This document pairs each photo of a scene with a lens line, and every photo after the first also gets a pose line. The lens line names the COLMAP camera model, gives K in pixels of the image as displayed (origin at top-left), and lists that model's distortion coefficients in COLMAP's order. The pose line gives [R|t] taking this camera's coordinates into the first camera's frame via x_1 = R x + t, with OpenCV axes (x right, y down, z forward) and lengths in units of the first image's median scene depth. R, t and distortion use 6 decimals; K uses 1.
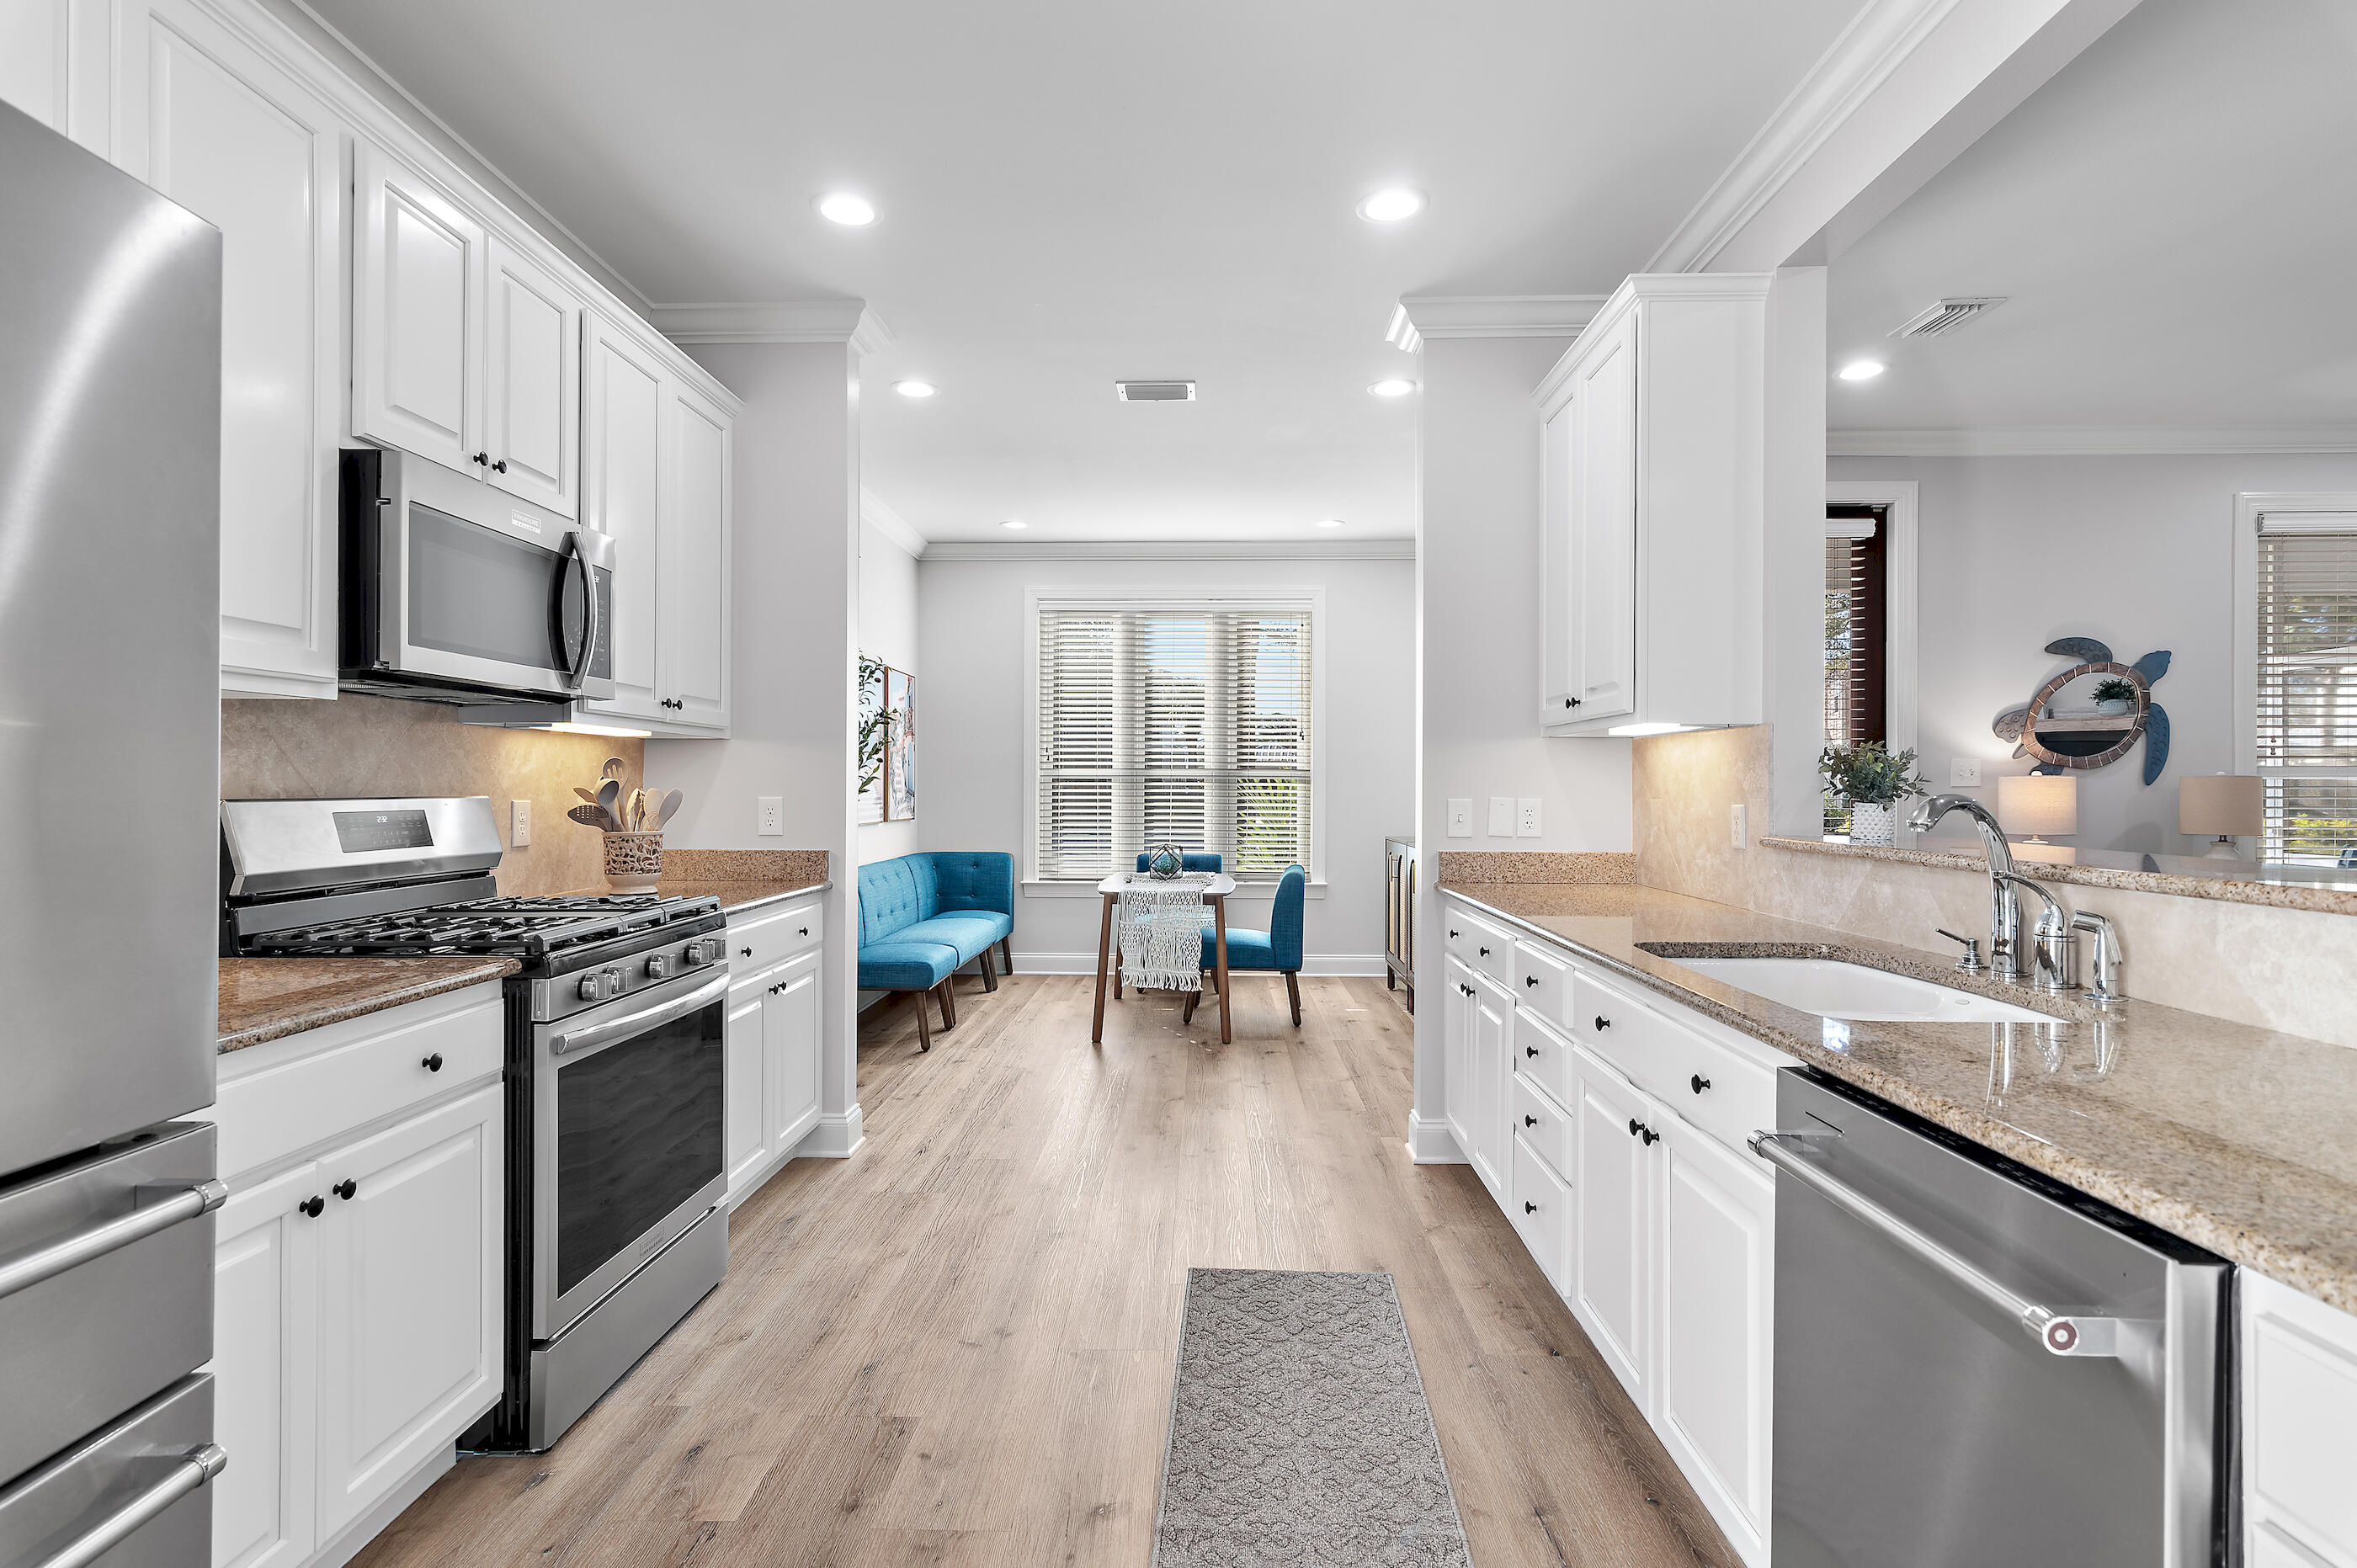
lens RADIAL K [[1155.9, 0, 1178.5], [0, 1155.9, 784.0], [0, 0, 1]] dist [0.001884, -0.000475]
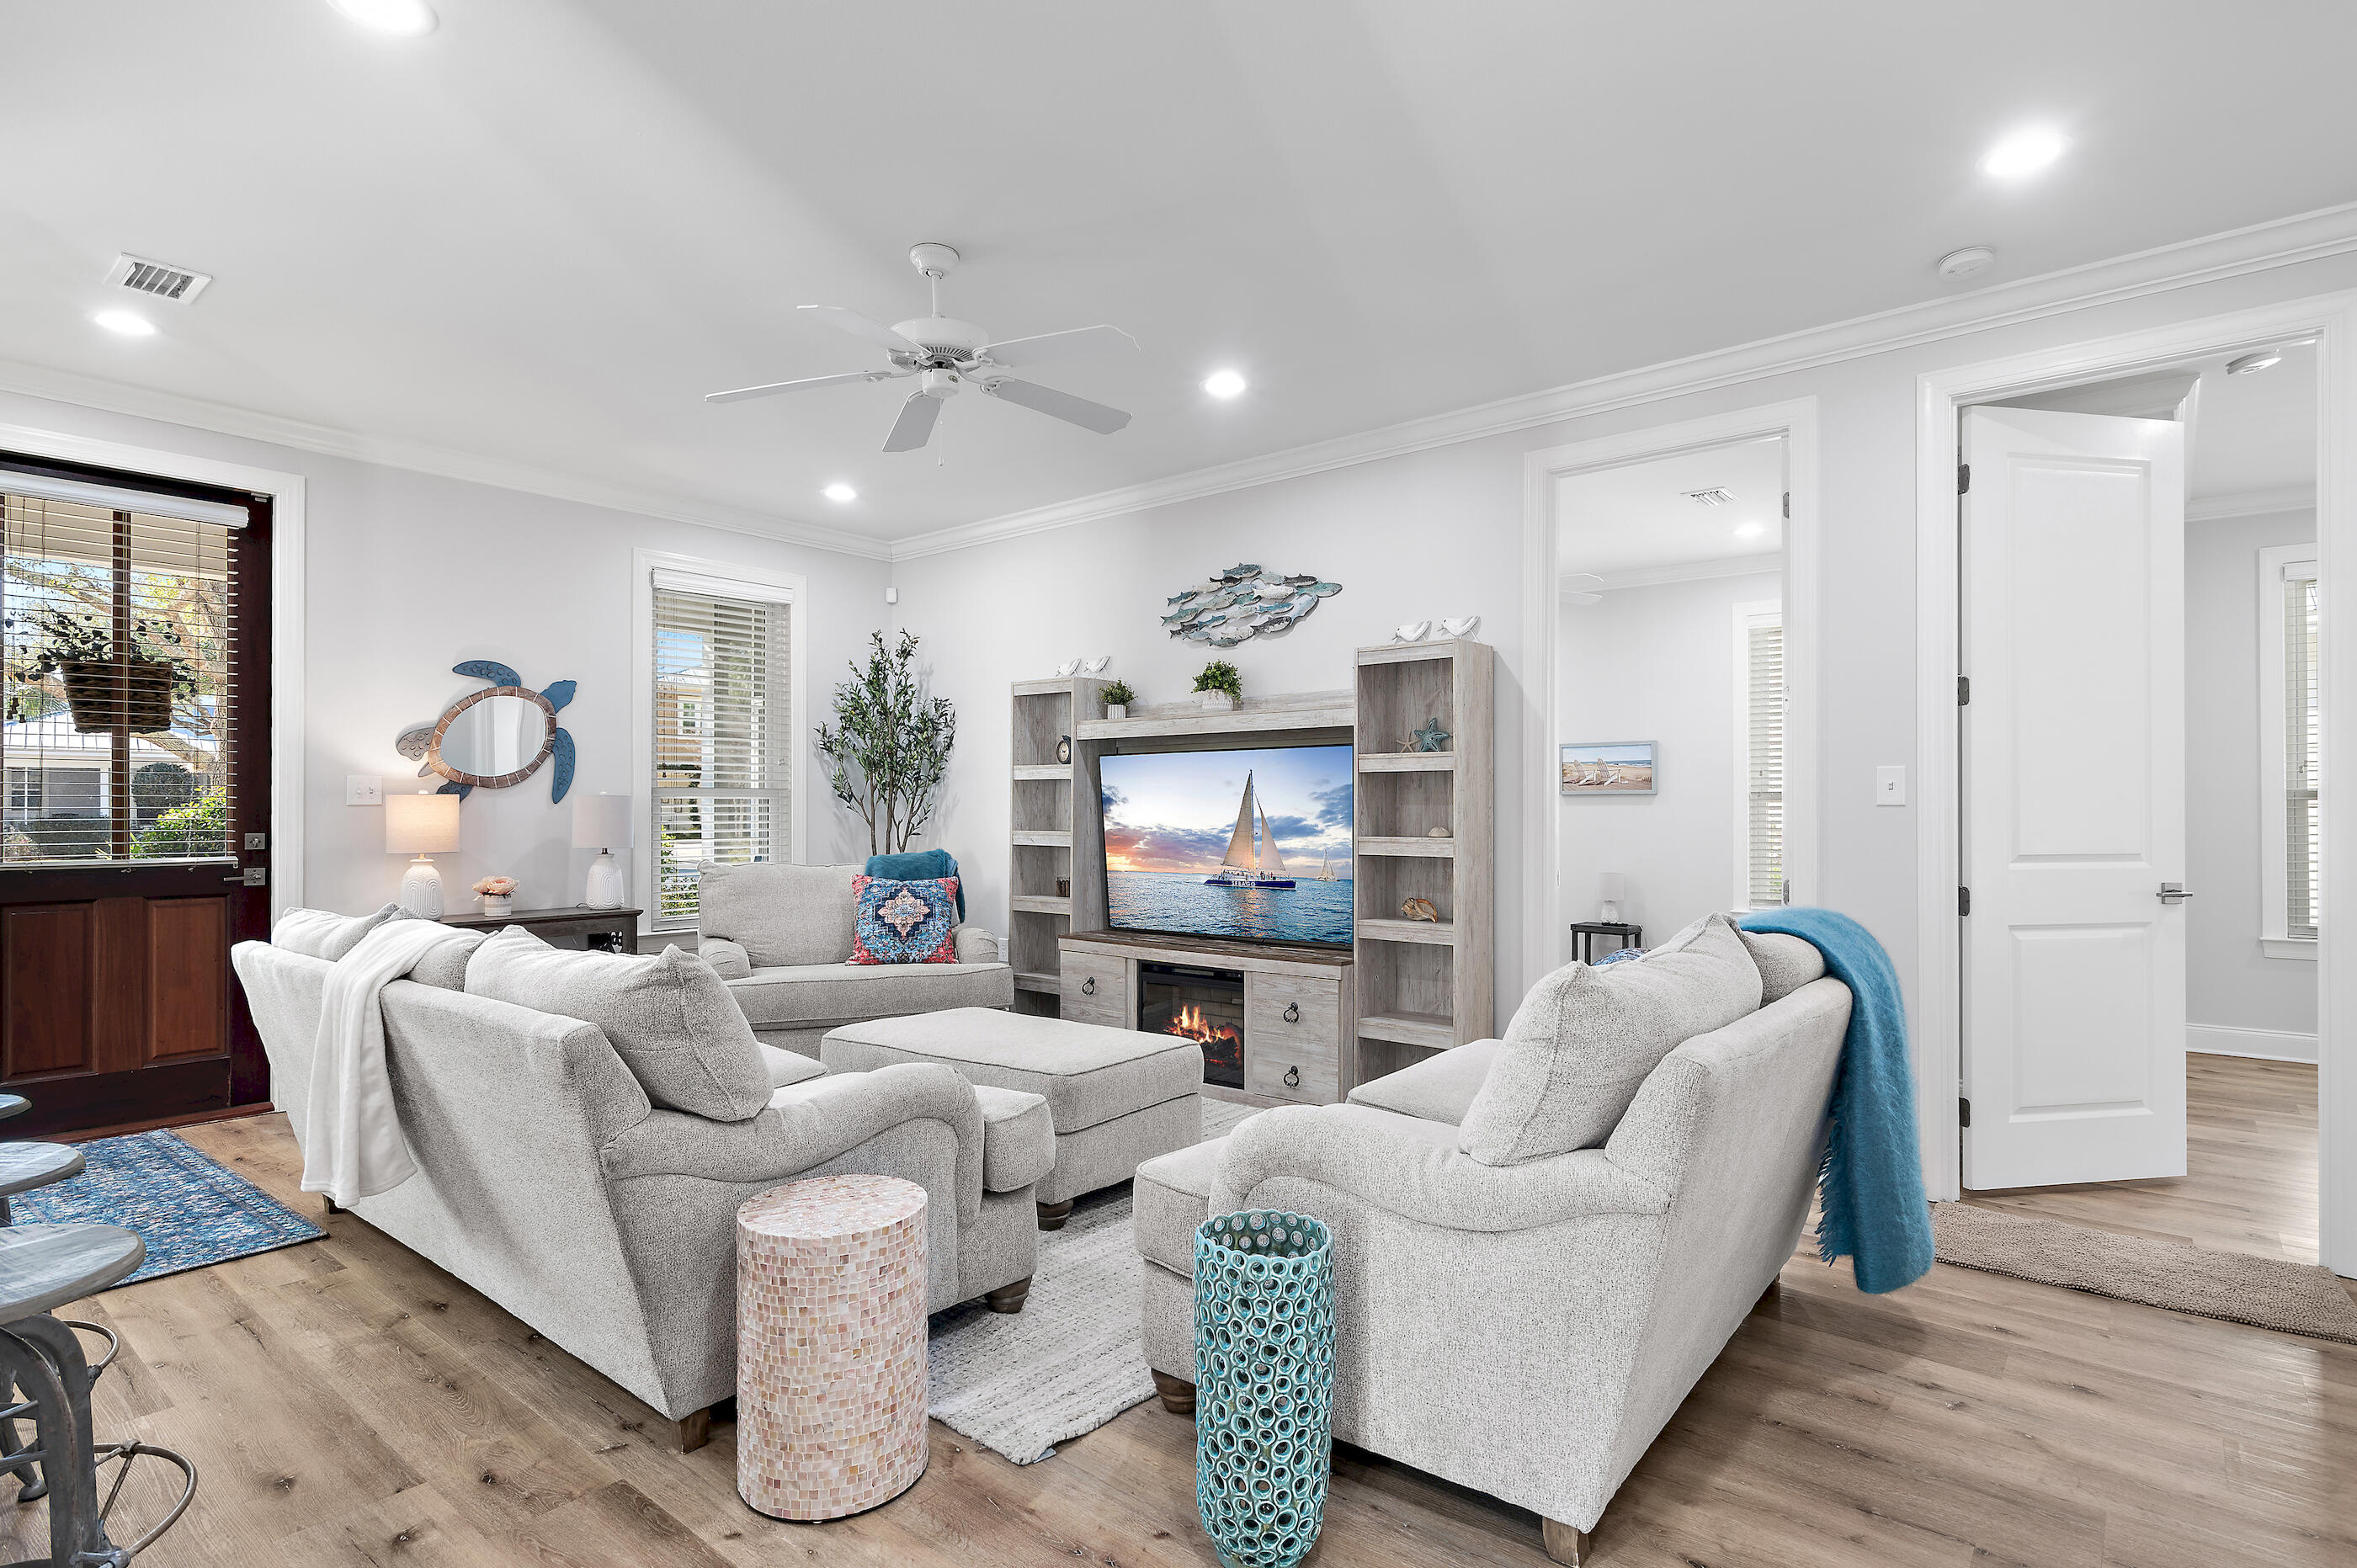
lens RADIAL K [[1187.9, 0, 1171.7], [0, 1187.9, 795.4], [0, 0, 1]] dist [0.000647, -0.000088]
pose [[0.616250, 0.005824, 0.787529, 0.464123], [-0.000196, 0.999974, -0.007241, 0.001787], [-0.787551, 0.004308, 0.616235, -0.200693]]
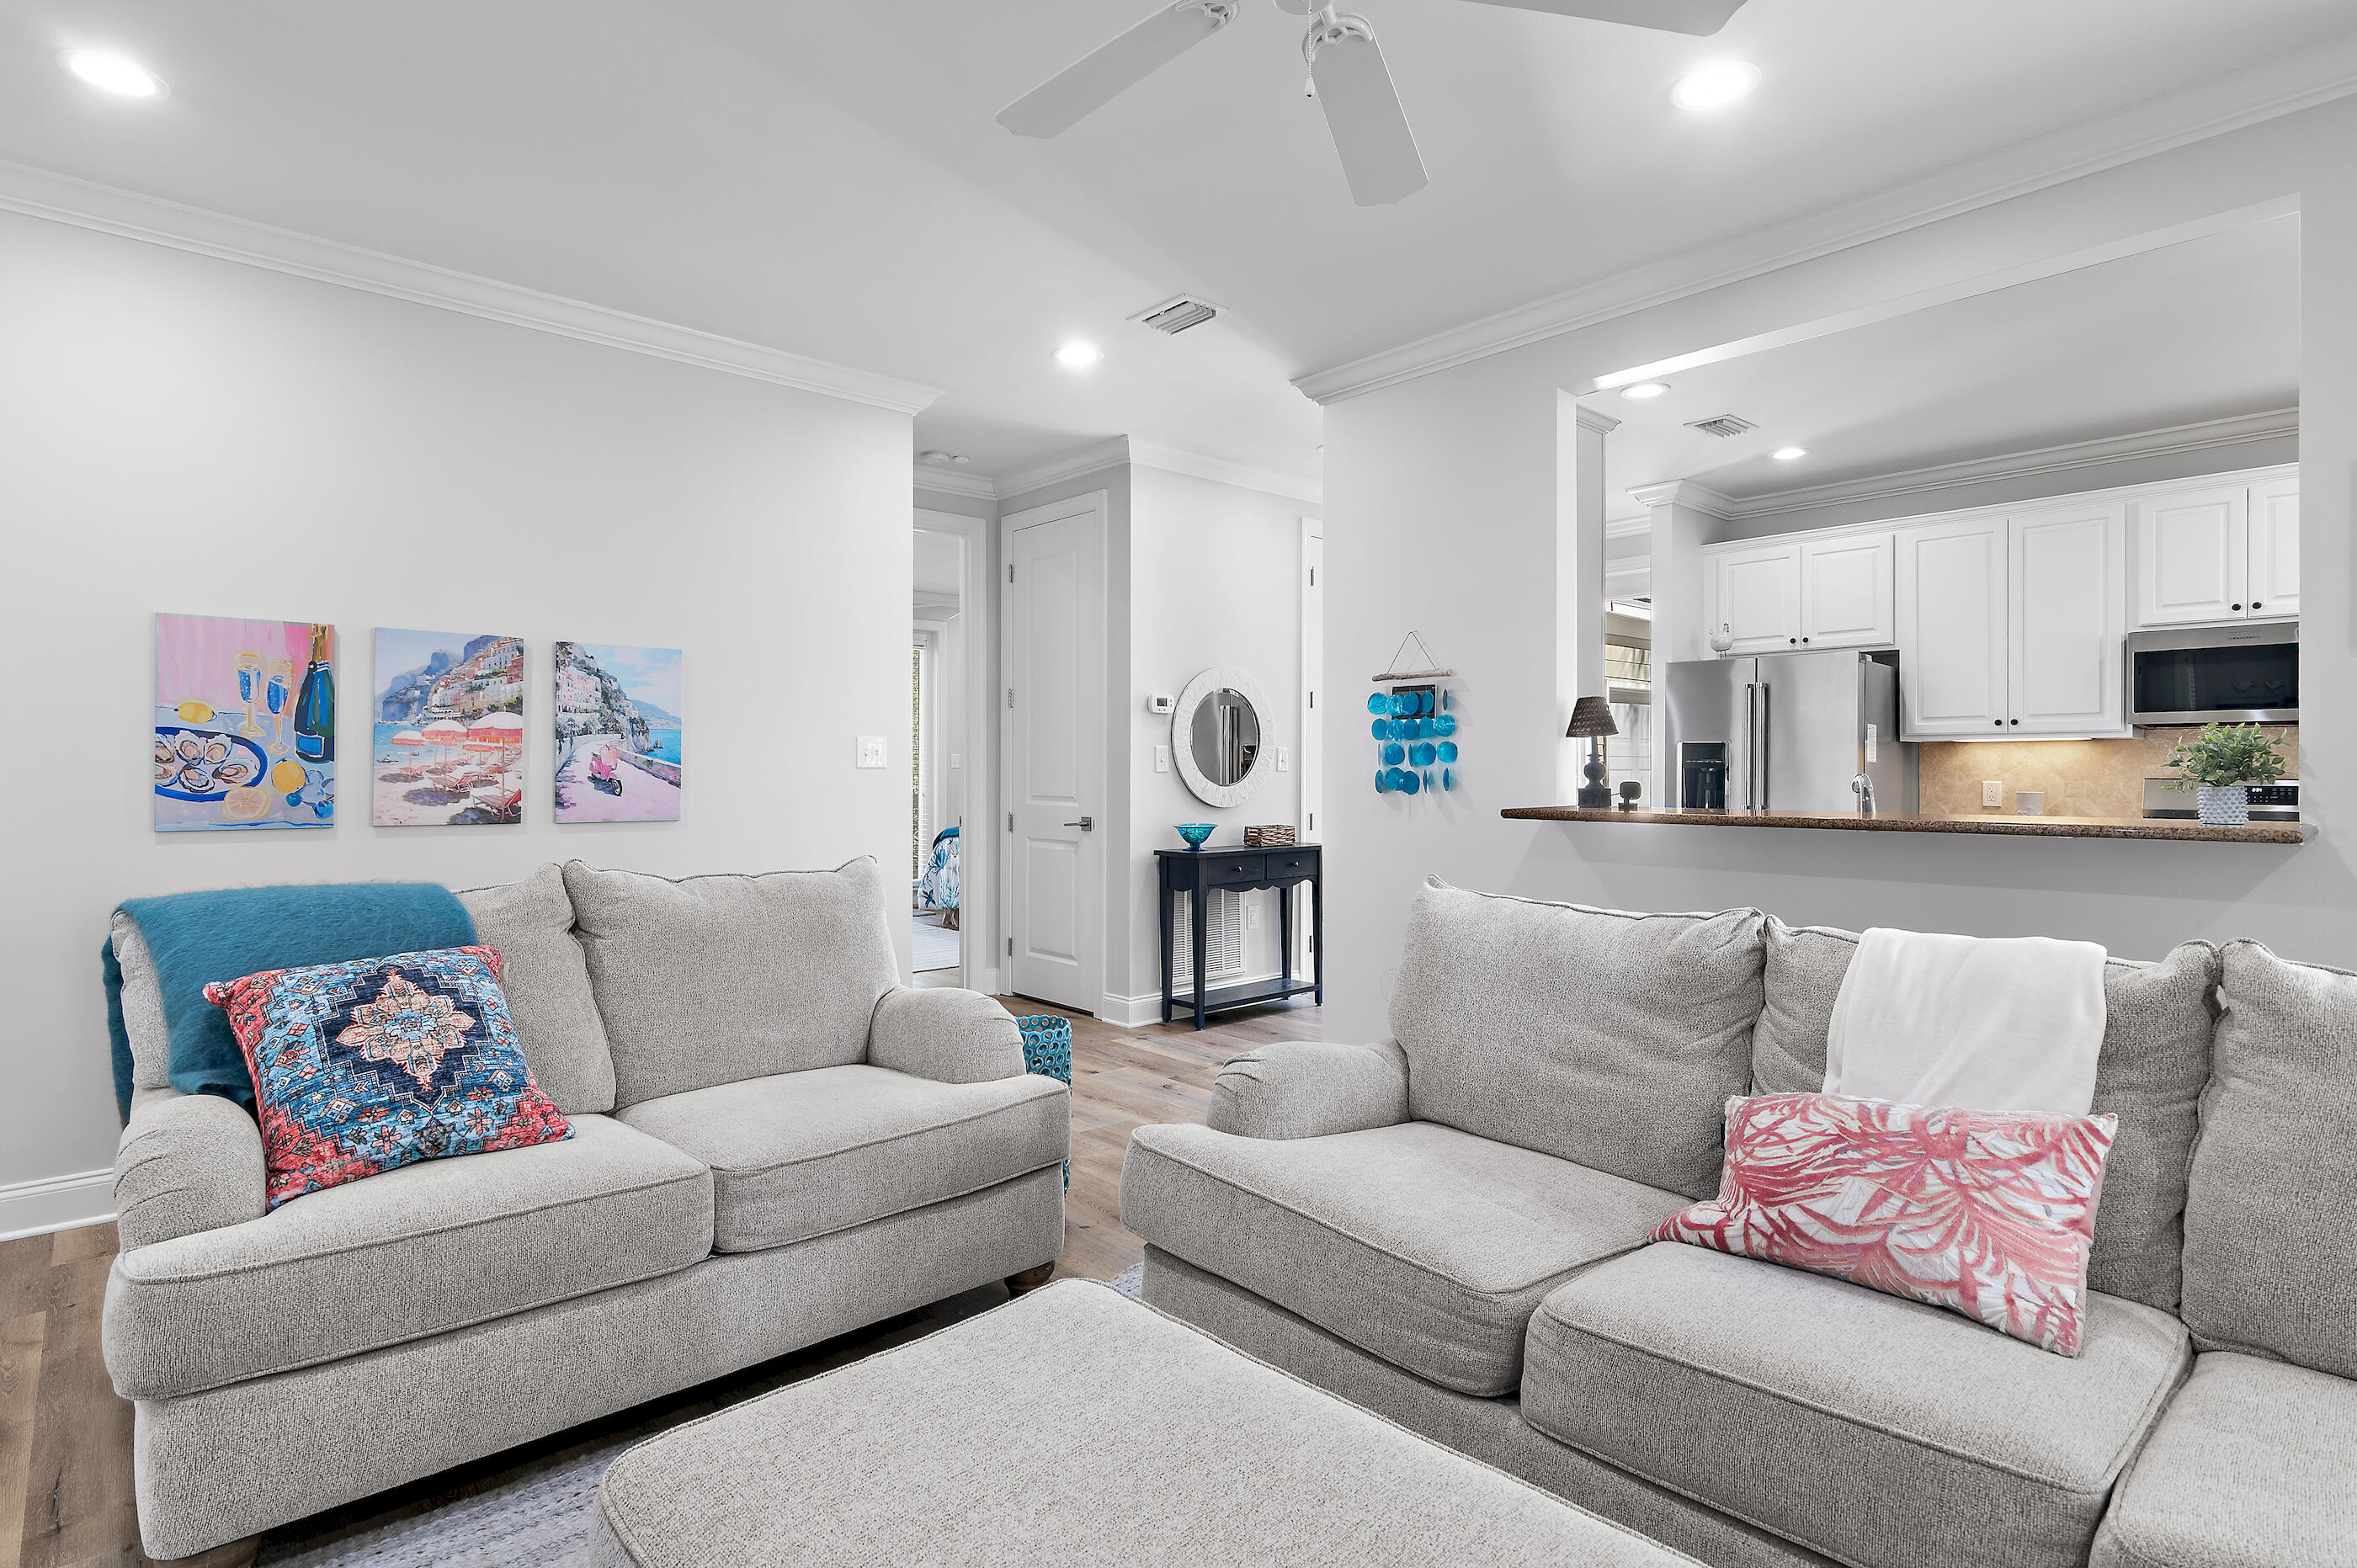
lens RADIAL K [[1174.8, 0, 1183.8], [0, 1174.8, 767.4], [0, 0, 1]] dist [-0.001469, -0.000566]
pose [[-0.727883, -0.005956, -0.685676, 1.479355], [-0.003209, 0.999981, -0.005281, 0.005691], [0.685694, -0.001644, -0.727888, 0.872208]]
